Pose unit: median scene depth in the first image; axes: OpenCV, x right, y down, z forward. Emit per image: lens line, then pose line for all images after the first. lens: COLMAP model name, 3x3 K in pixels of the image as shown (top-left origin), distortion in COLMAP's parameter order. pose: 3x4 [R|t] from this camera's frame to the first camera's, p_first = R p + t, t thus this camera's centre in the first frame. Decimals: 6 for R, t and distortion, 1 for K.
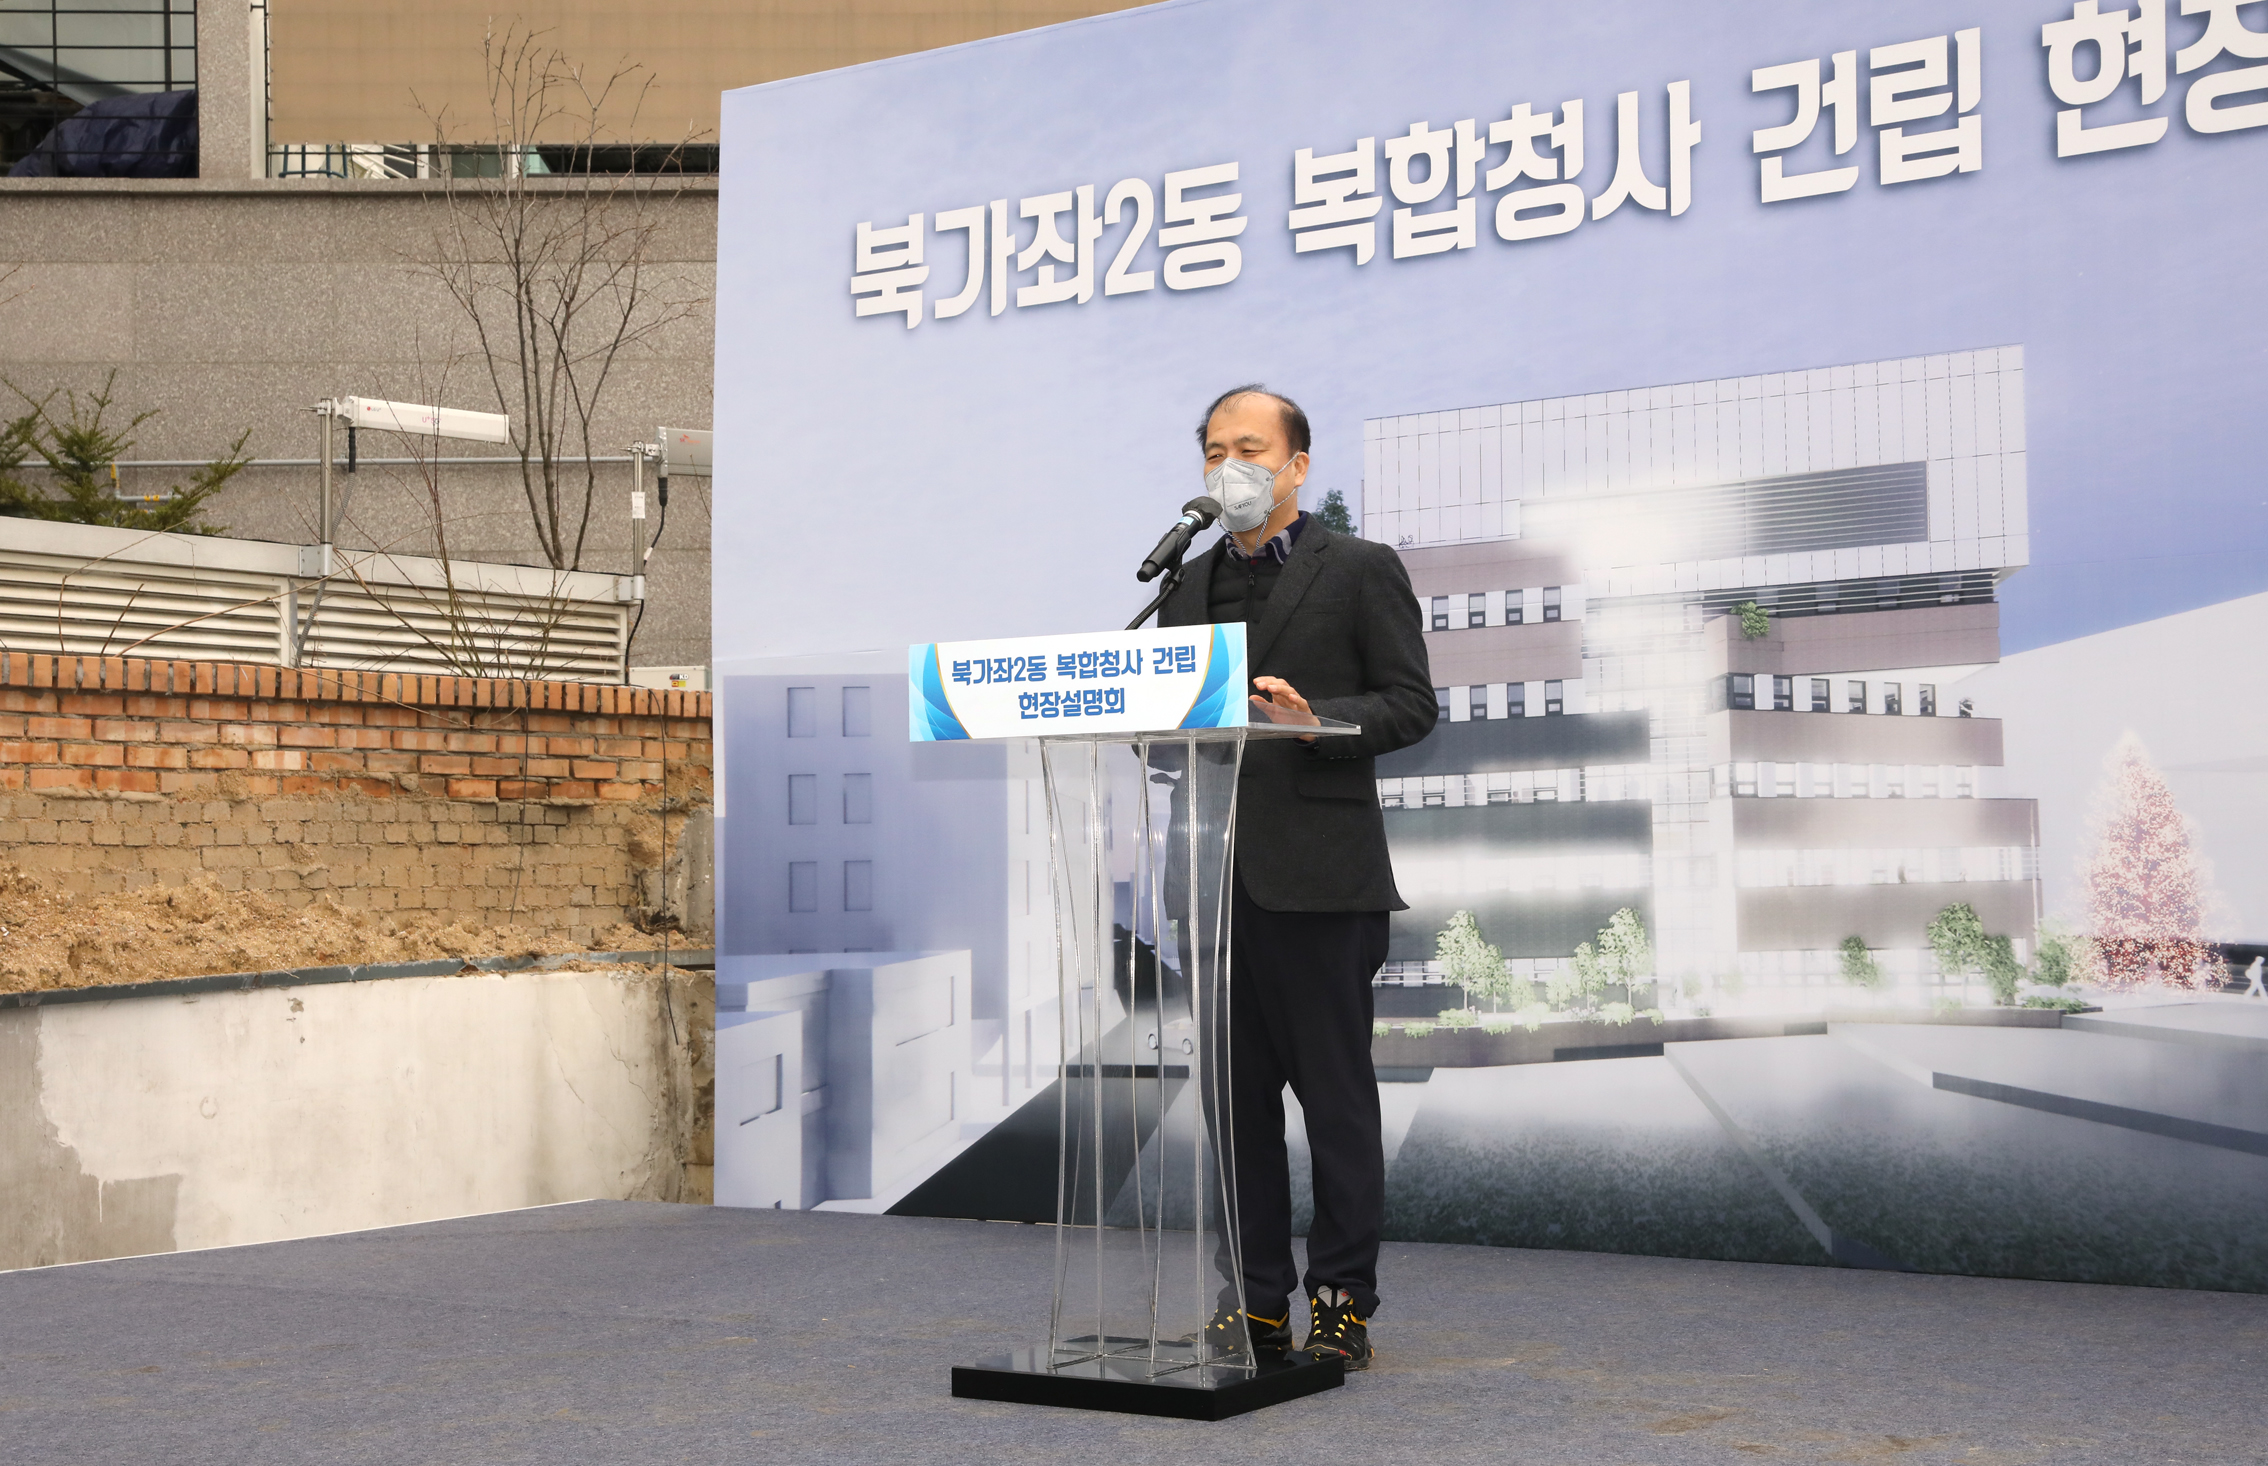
lens RADIAL K [[3213.7, 0, 1125.5], [0, 3213.7, 734.3], [0, 0, 1]] dist [0.099854, 0.000000]
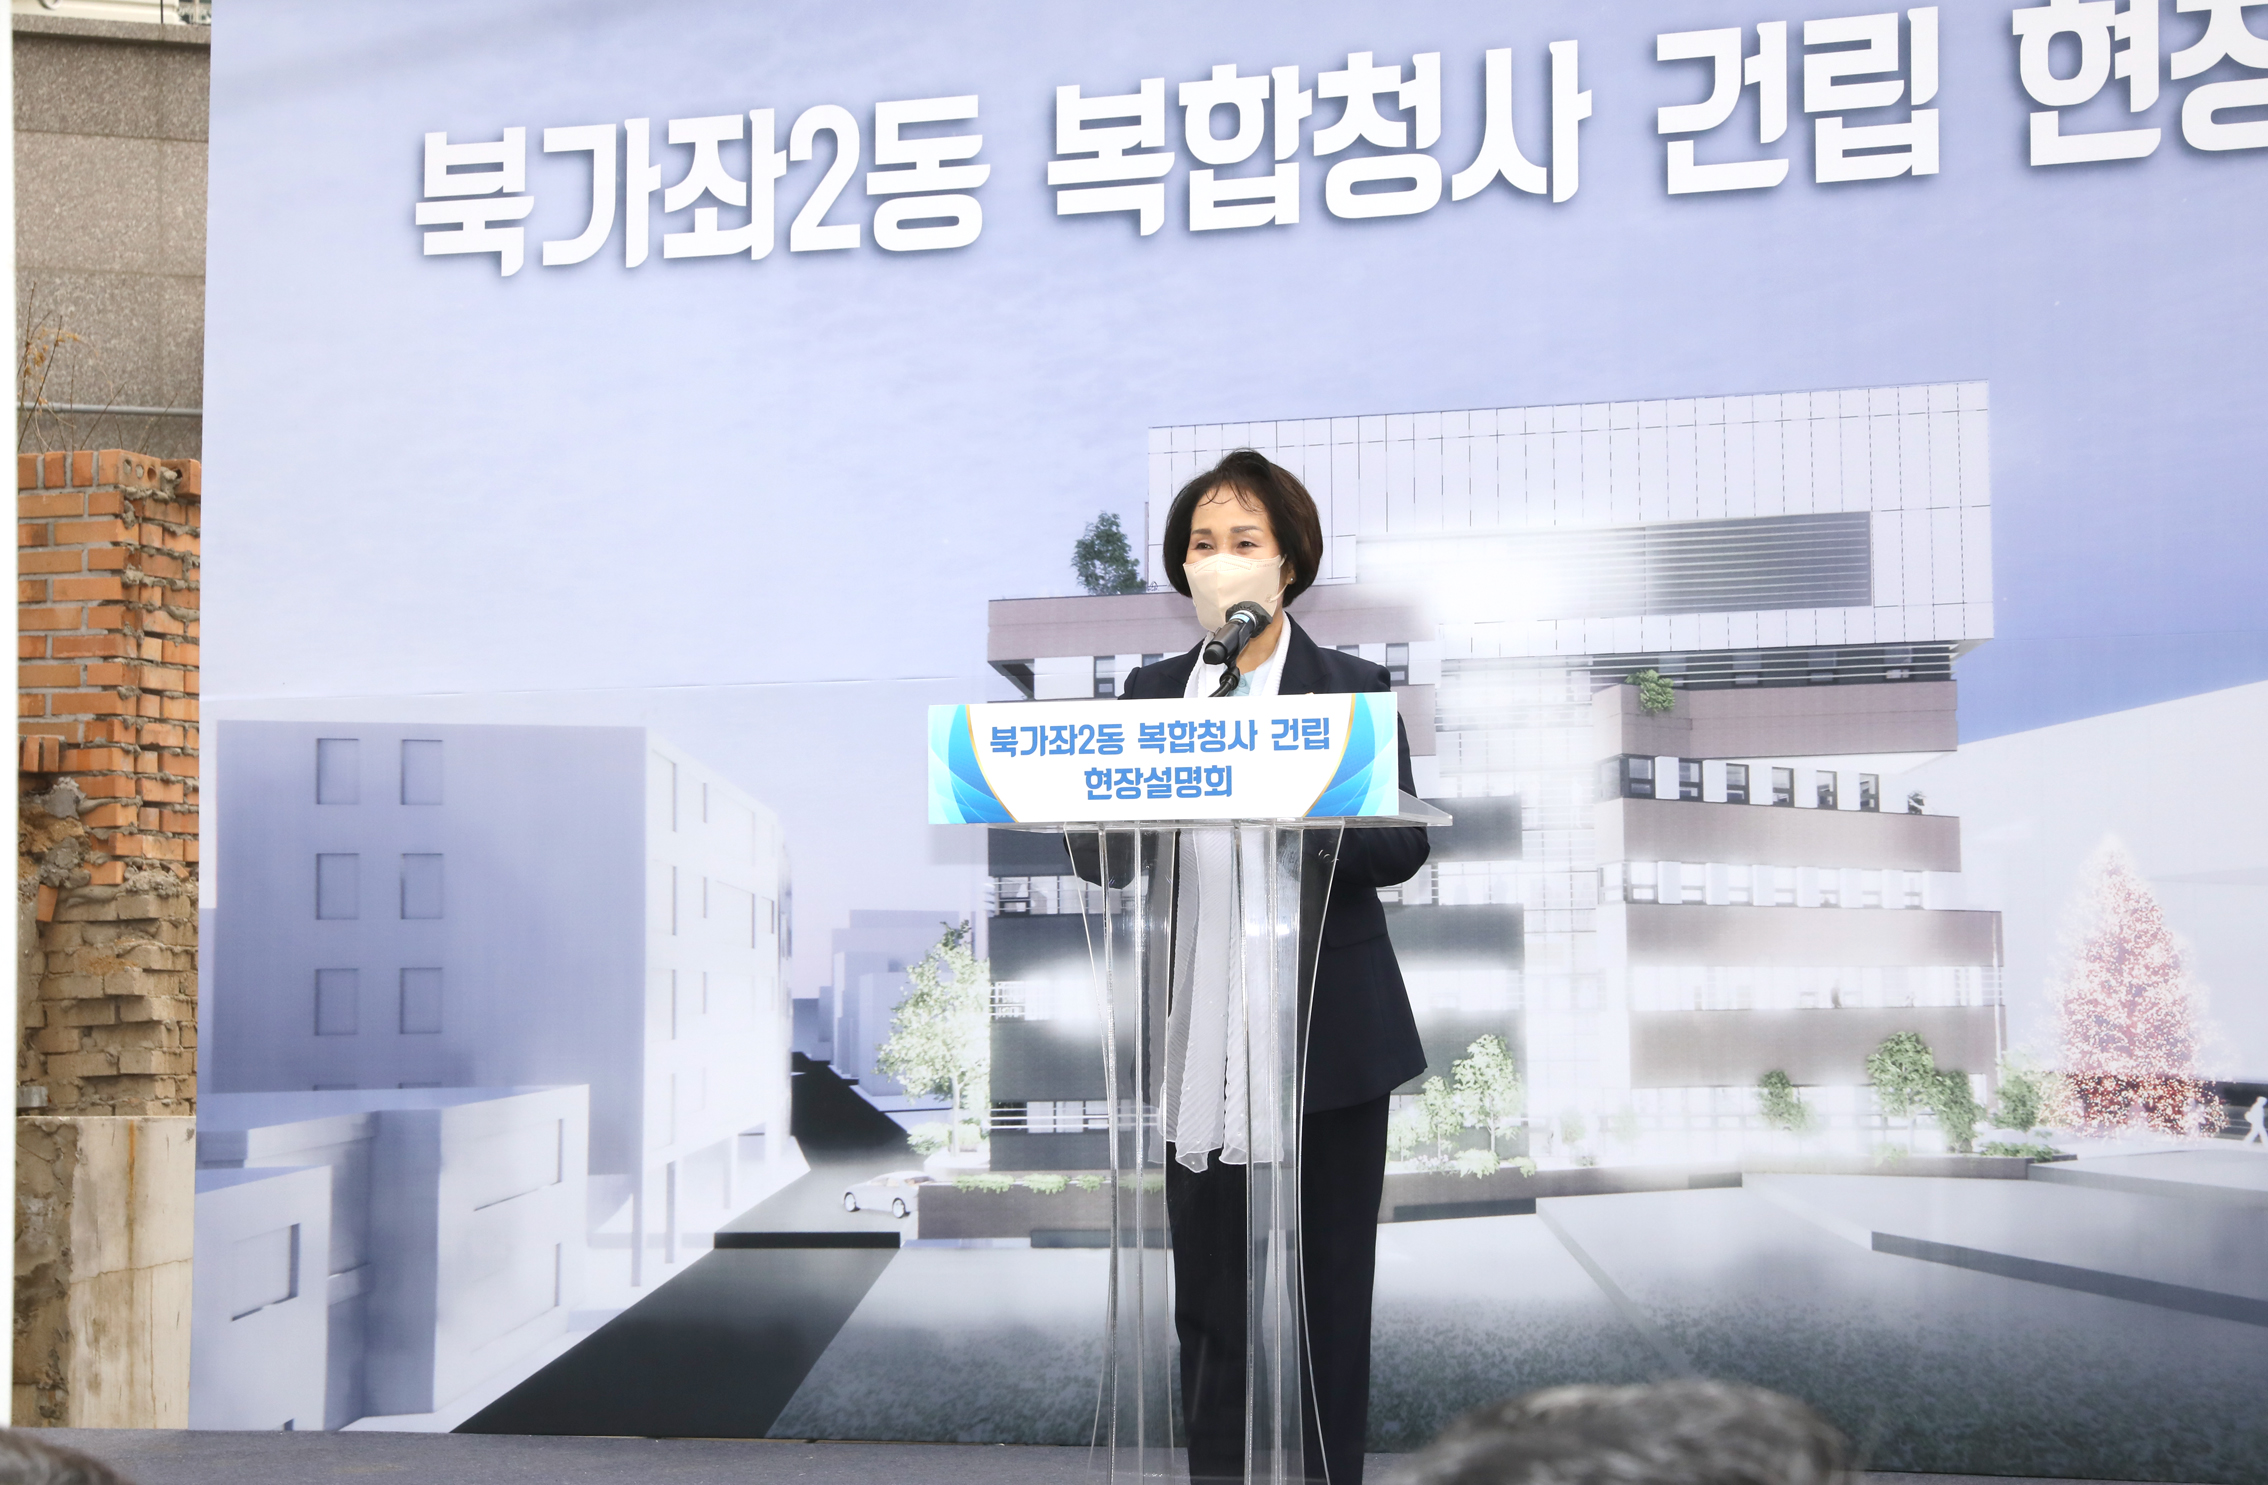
lens RADIAL K [[4374.0, 0, 1133.4], [0, 4374.0, 740.1], [0, 0, 1]] dist [0.220119, 0.000000]
pose [[0.963744, 0.024216, 0.265727, -0.229743], [-0.020690, 0.999657, -0.016064, -0.001668], [-0.266025, 0.009984, 0.963914, -0.059981]]
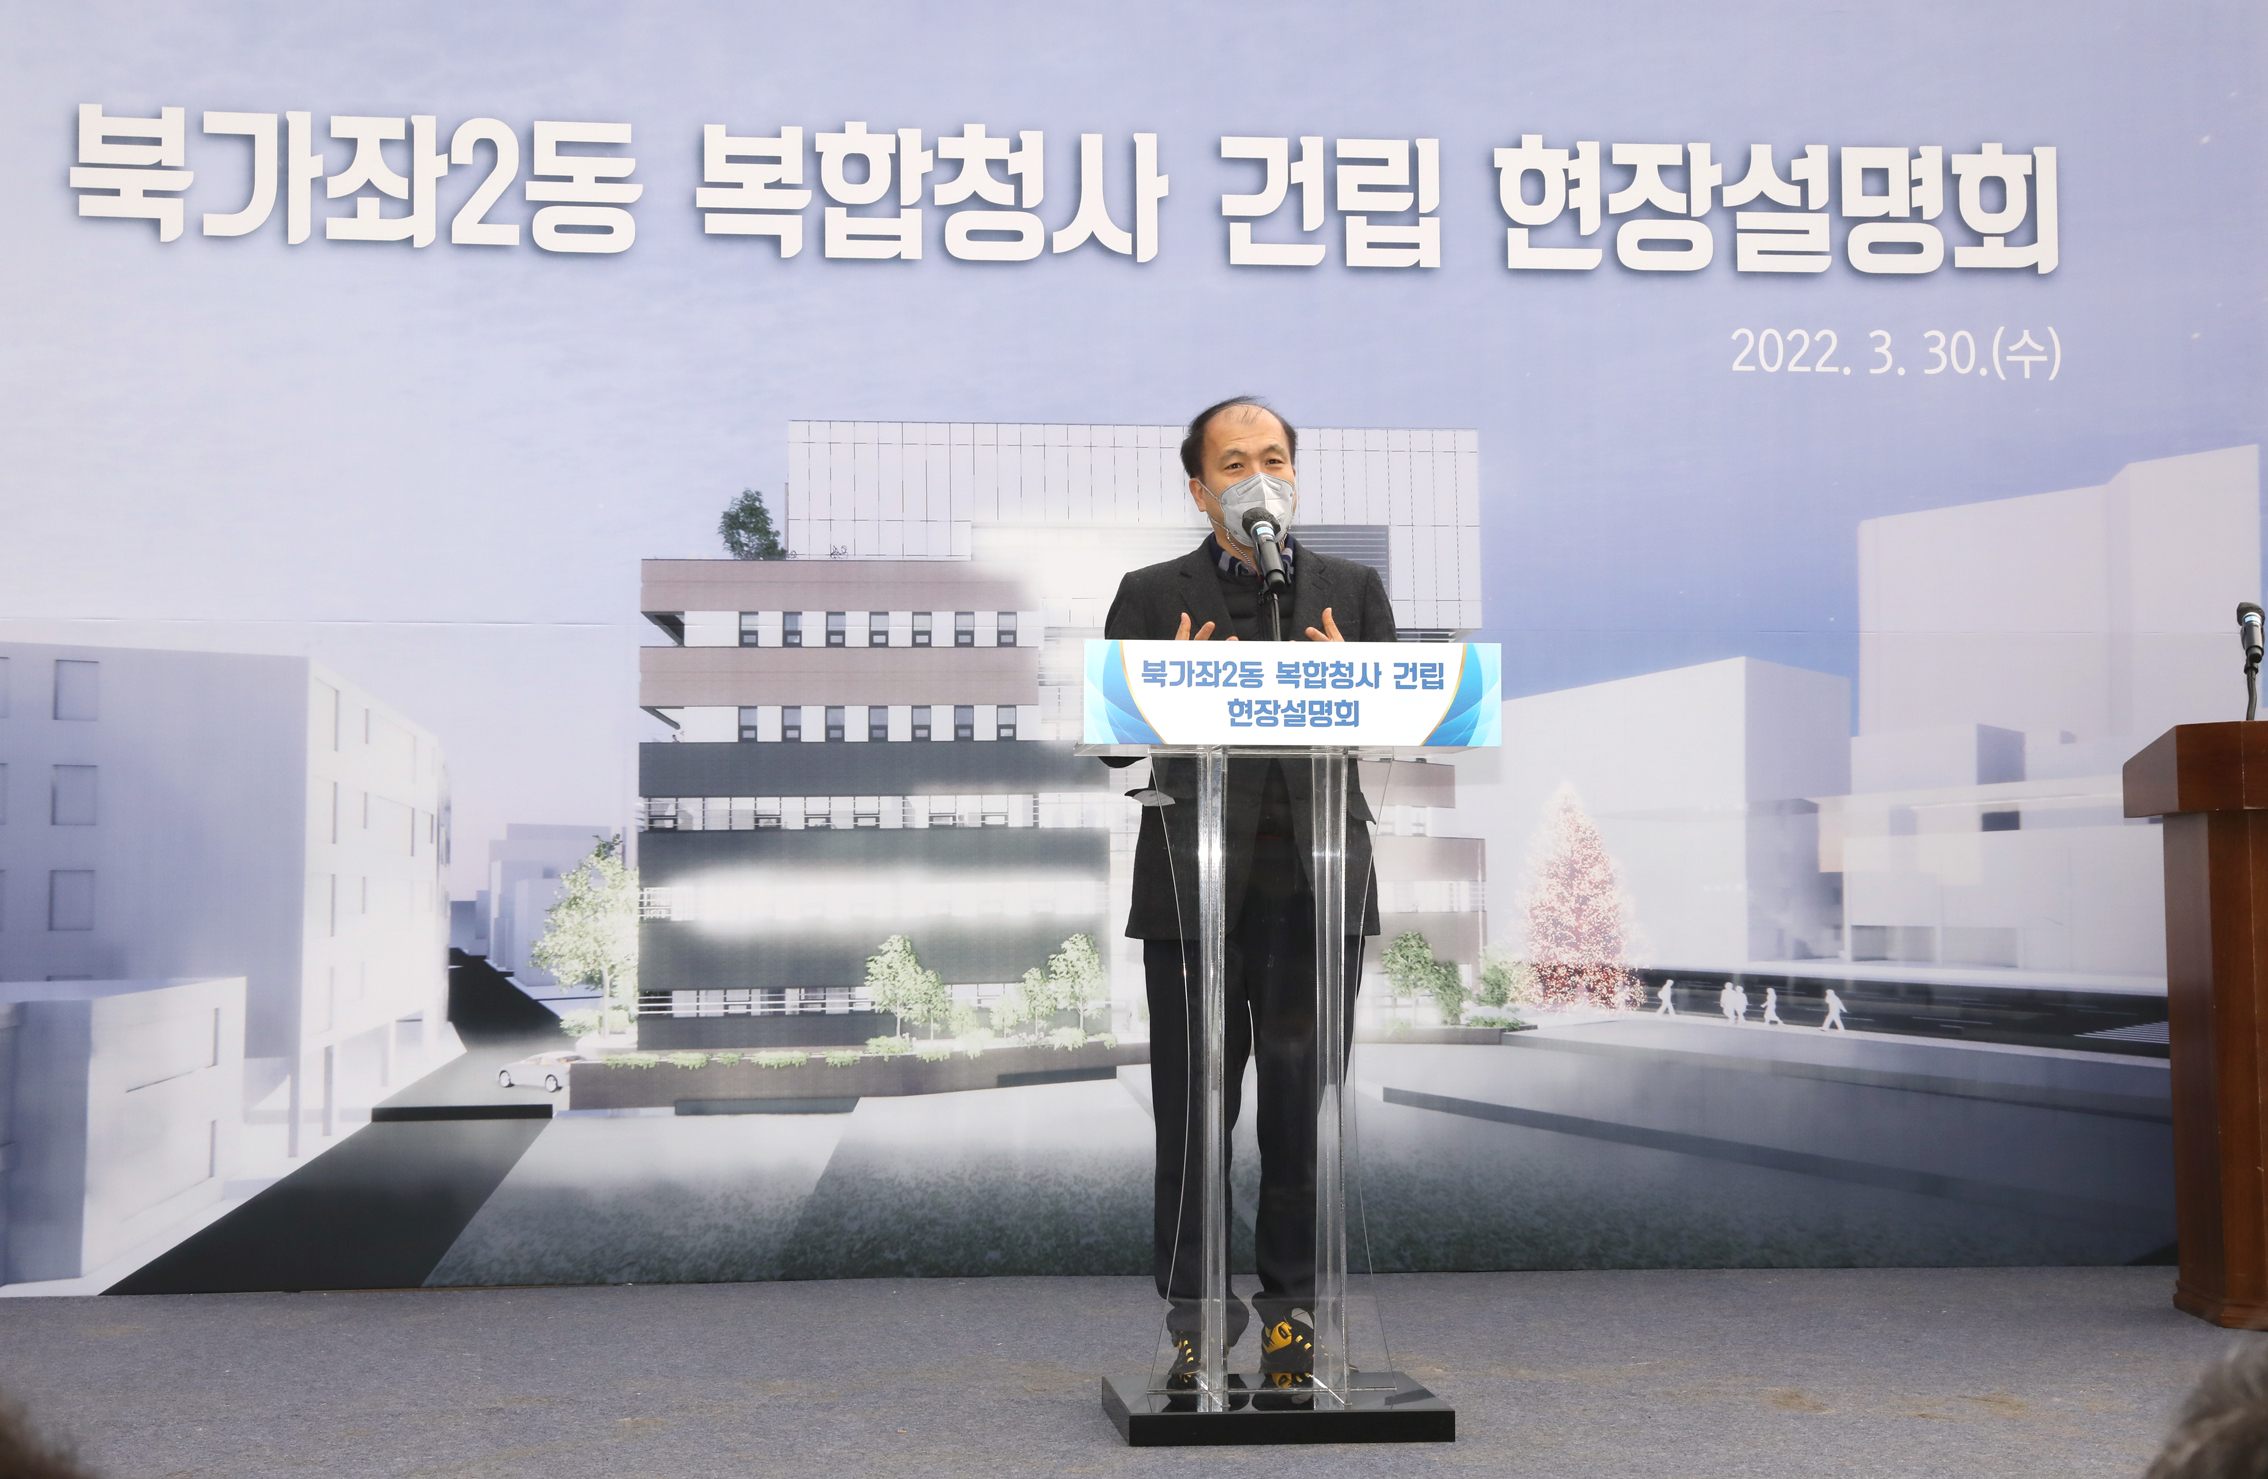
lens RADIAL K [[3213.7, 0, 1147.7], [0, 3213.7, 743.3], [0, 0, 1]] dist [0.099854, 0.000000]
pose [[0.763284, 0.048850, 0.644214, -0.476168], [-0.043091, 0.998766, -0.024680, 0.017733], [-0.644625, -0.008922, 0.764447, 0.209177]]
